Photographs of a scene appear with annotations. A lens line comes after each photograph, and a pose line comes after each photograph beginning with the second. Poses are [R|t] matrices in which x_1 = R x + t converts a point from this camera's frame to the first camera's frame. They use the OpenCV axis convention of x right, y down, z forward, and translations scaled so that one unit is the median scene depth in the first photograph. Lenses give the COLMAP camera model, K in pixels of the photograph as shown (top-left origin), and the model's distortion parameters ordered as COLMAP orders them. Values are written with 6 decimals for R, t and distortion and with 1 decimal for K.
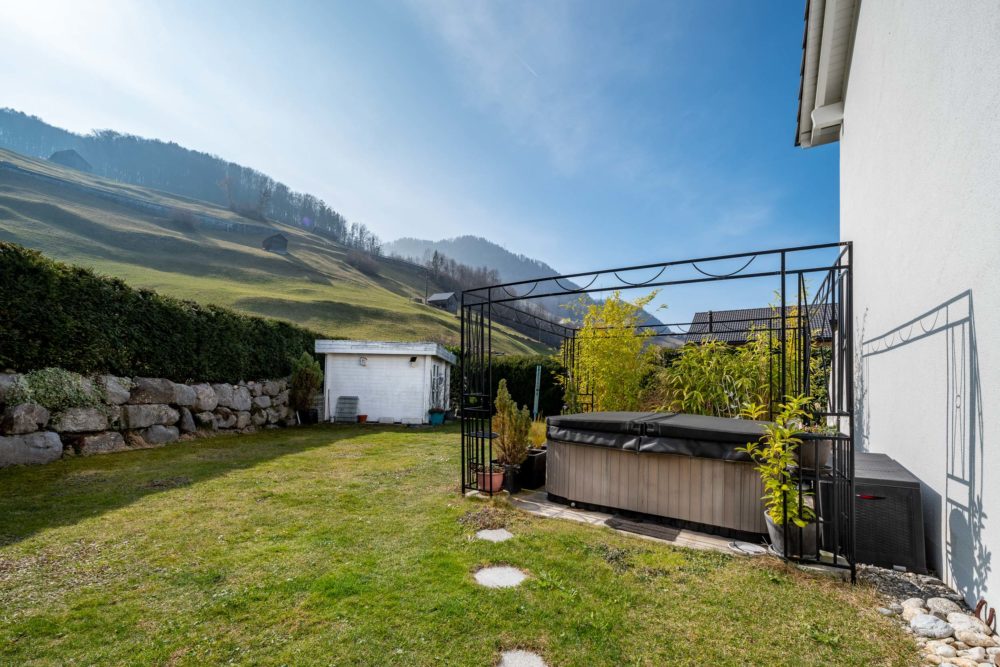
lens RADIAL K [[414.8, 0, 496.1], [0, 414.8, 381.6], [0, 0, 1]] dist [-0.000405, -0.000491]
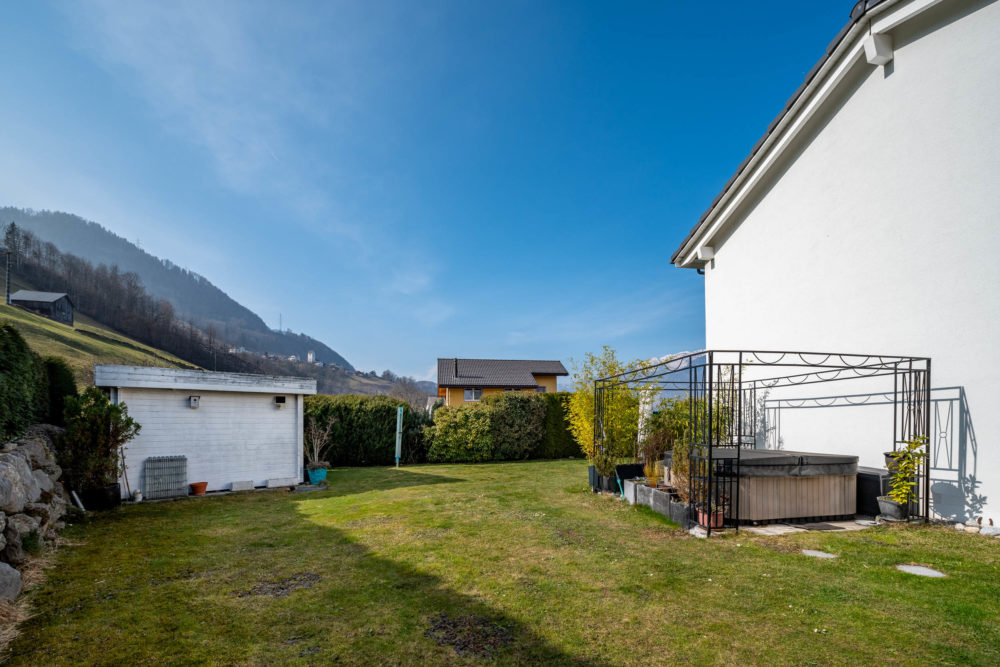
lens RADIAL K [[404.4, 0, 498.3], [0, 404.4, 423.6], [0, 0, 1]] dist [0.000655, -0.000225]
pose [[0.728765, -0.028044, 0.684189, -0.408253], [0.017916, 0.999600, 0.021889, -0.019843], [-0.684529, -0.003694, 0.728976, 0.200031]]
